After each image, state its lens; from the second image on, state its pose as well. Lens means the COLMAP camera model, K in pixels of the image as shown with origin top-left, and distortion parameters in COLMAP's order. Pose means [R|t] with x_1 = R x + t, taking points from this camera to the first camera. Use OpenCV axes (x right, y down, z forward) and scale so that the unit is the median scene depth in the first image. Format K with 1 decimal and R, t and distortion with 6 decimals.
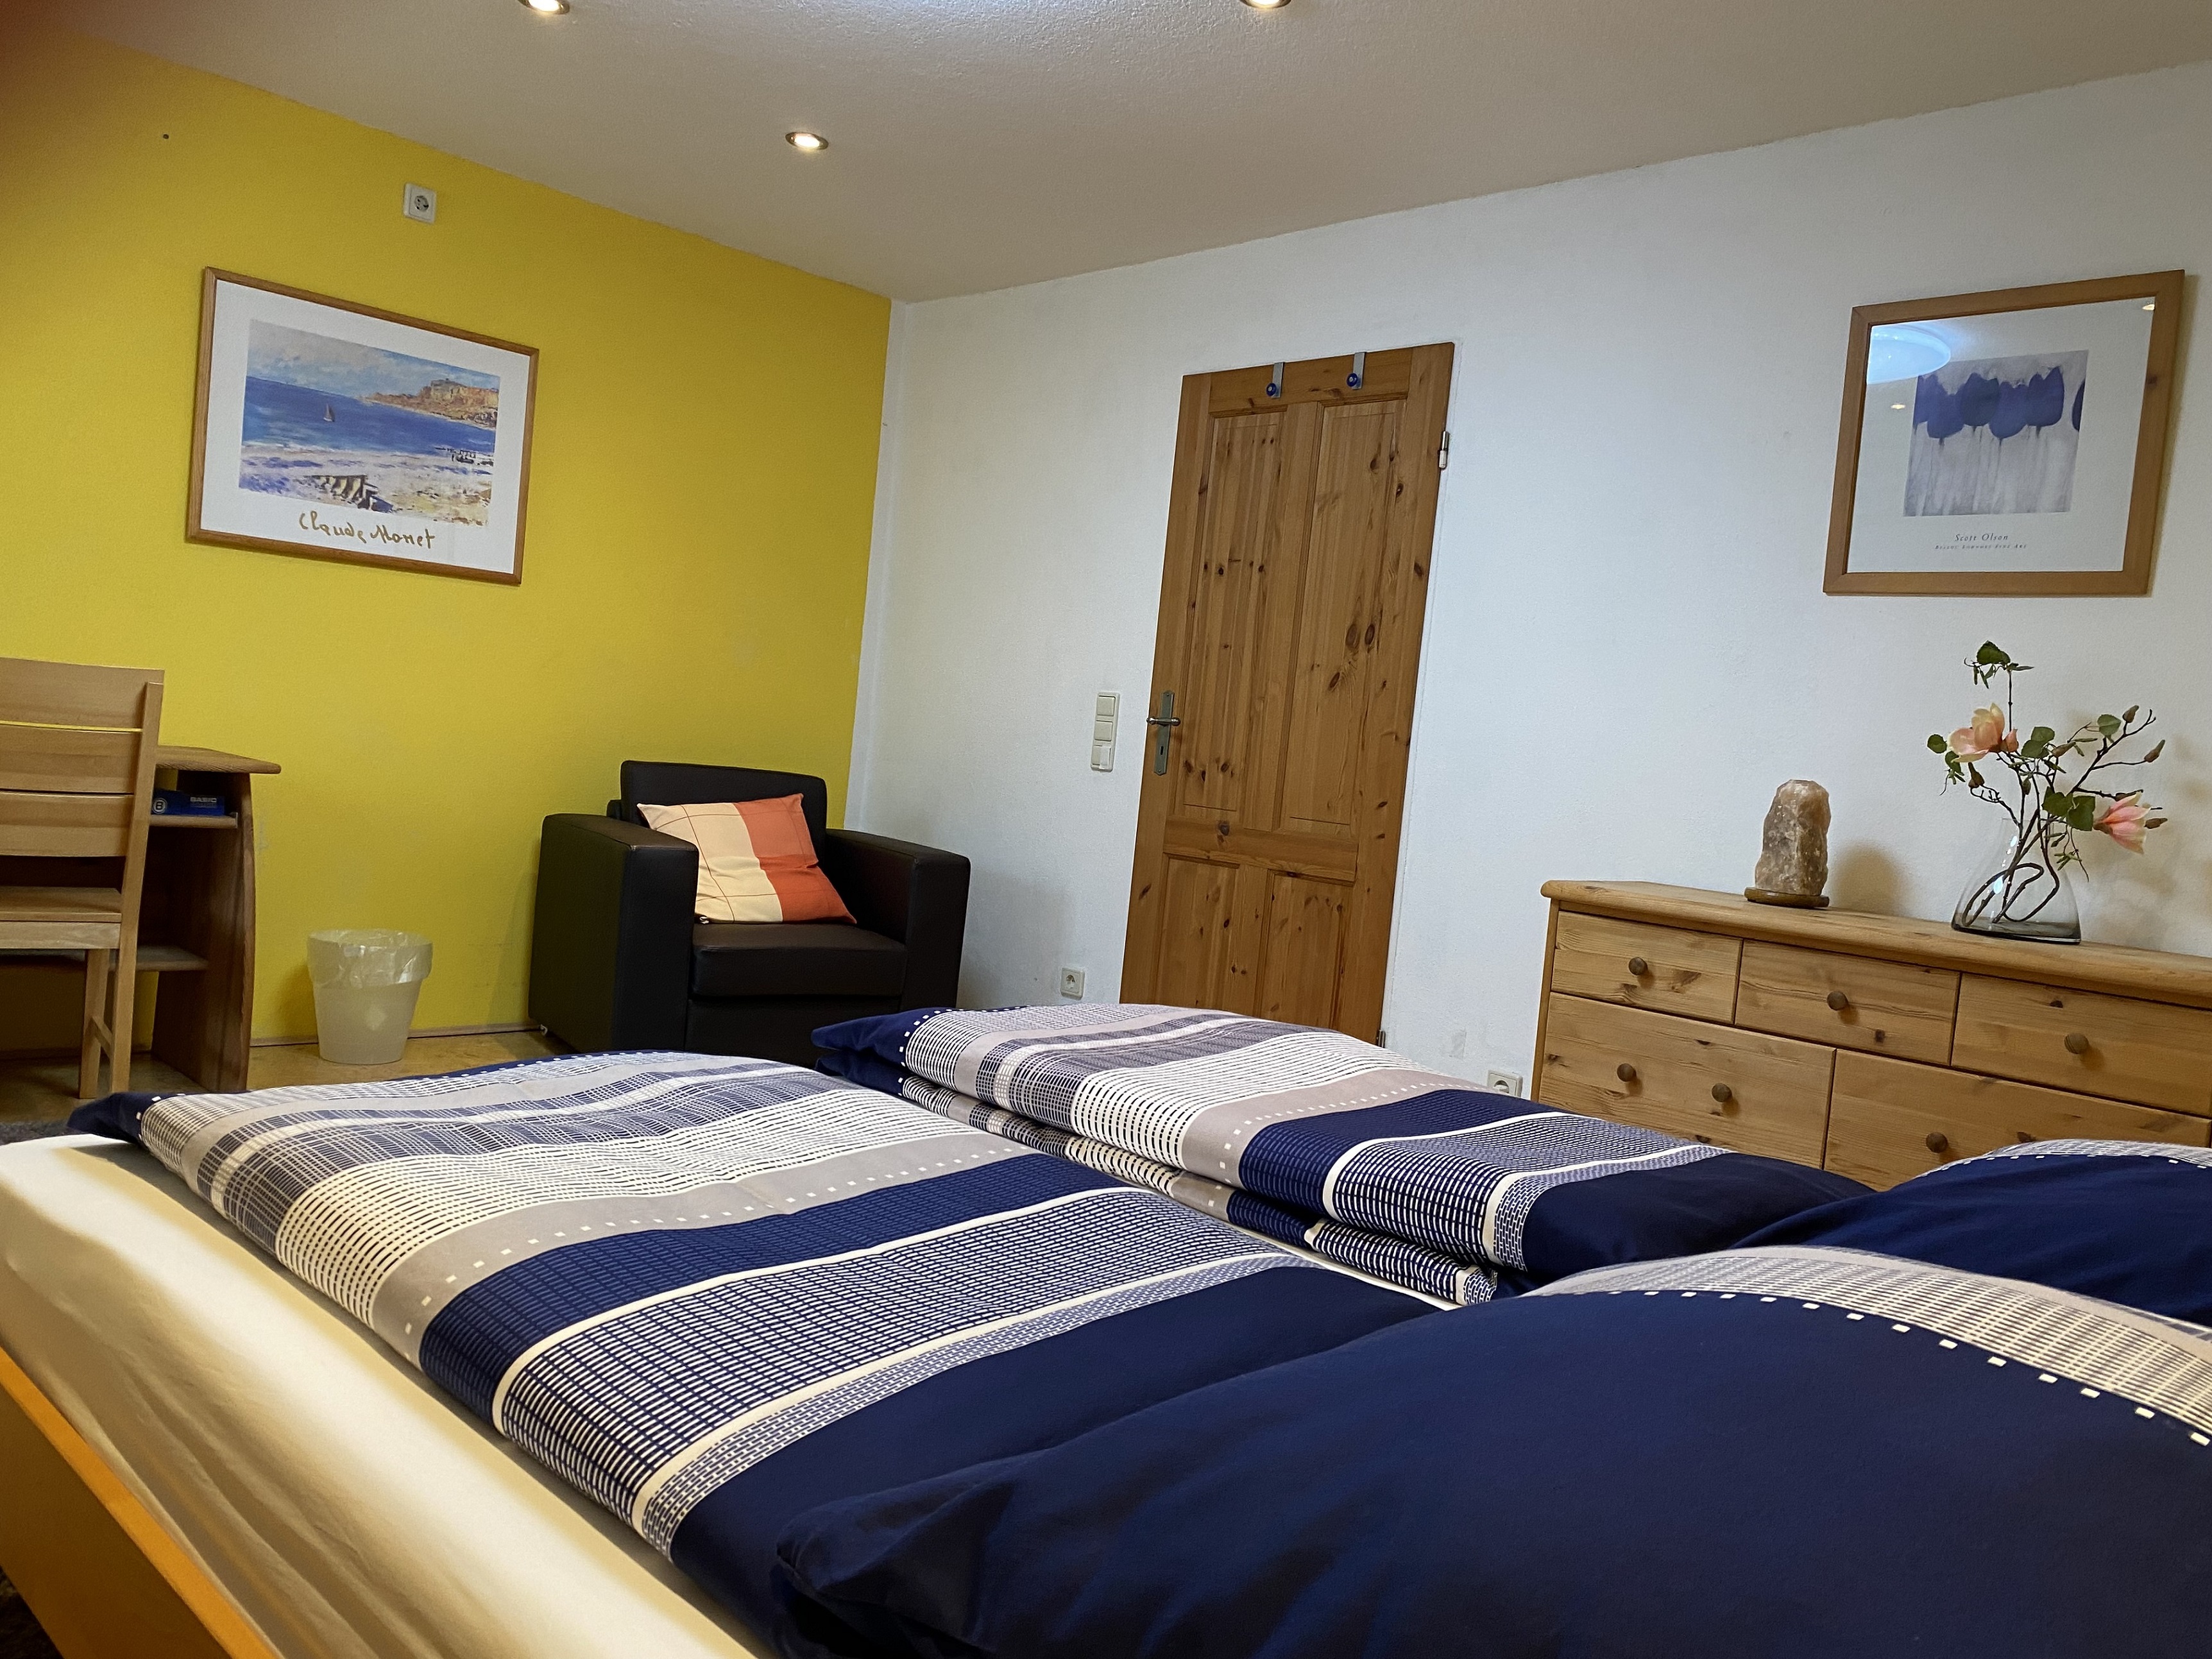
lens RADIAL K [[1674.4, 0, 1110.1], [0, 1674.4, 808.7], [0, 0, 1]] dist [0.039031, -0.003040]
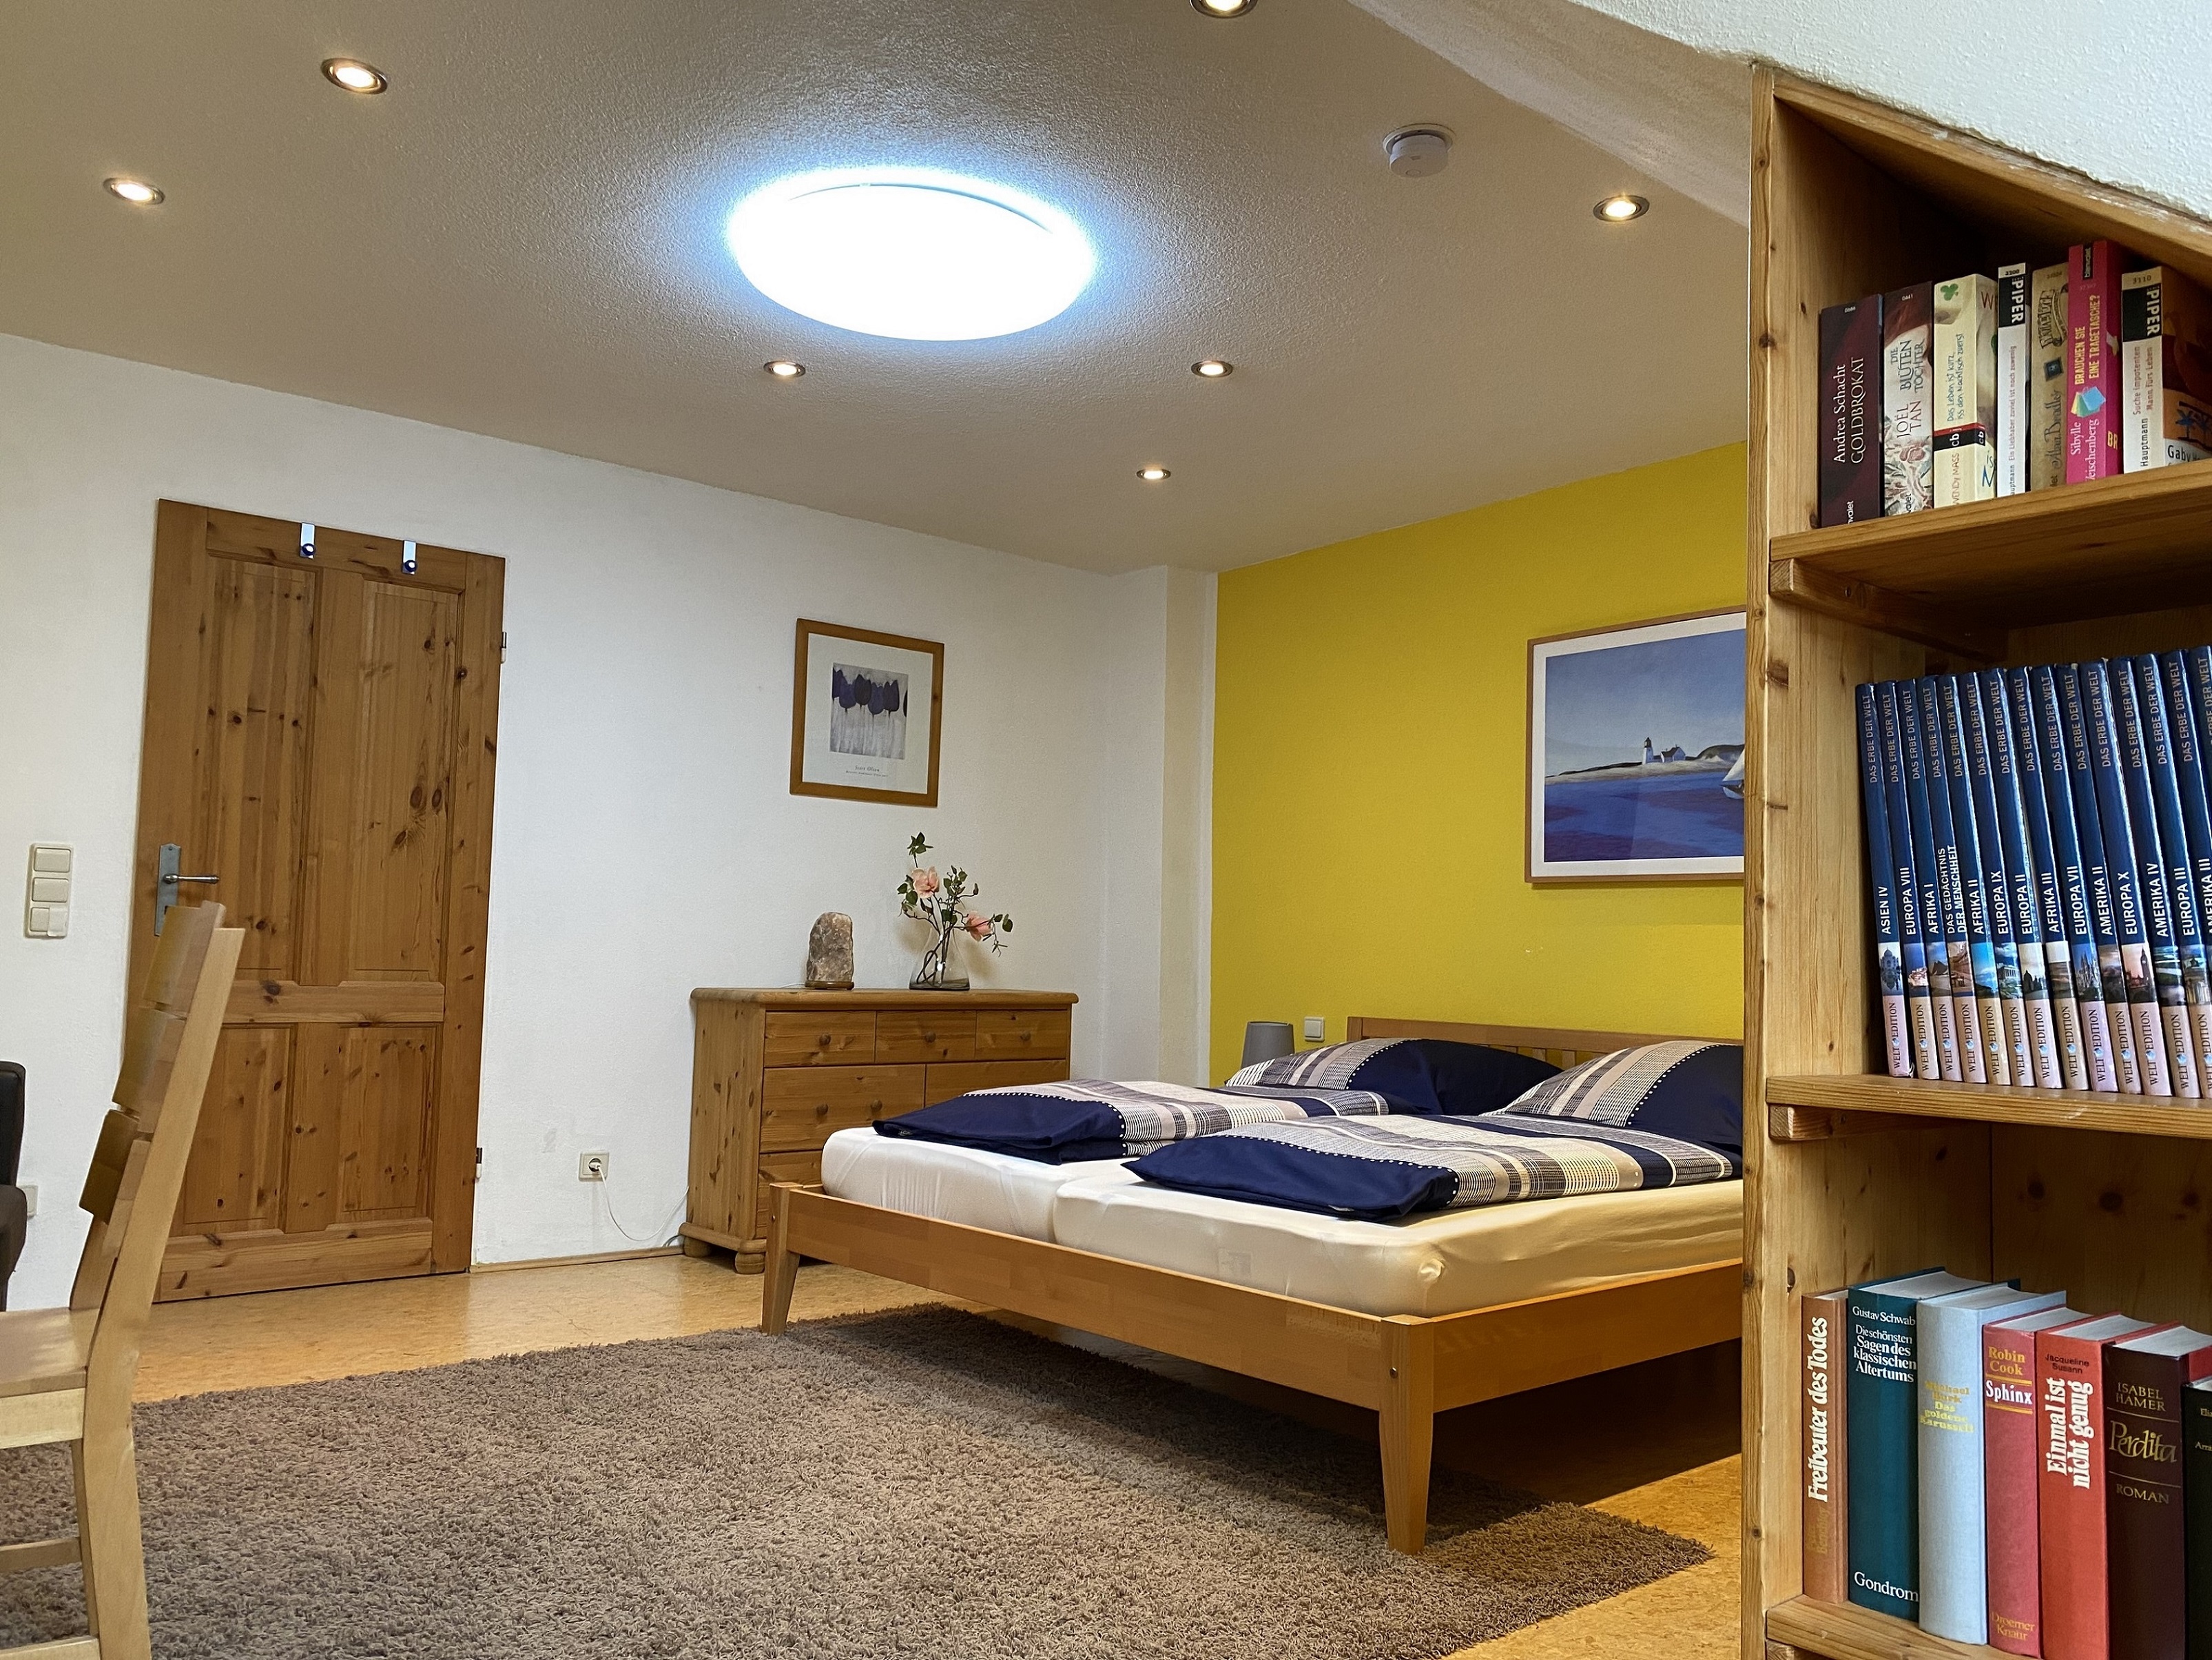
lens RADIAL K [[1674.7, 0, 1105.7], [0, 1674.7, 843.8], [0, 0, 1]] dist [0.039031, -0.003040]
pose [[0.098574, -0.012336, 0.995053, -0.929208], [0.032456, 0.999431, 0.009175, -0.070430], [-0.994600, 0.031391, 0.098918, 0.456238]]
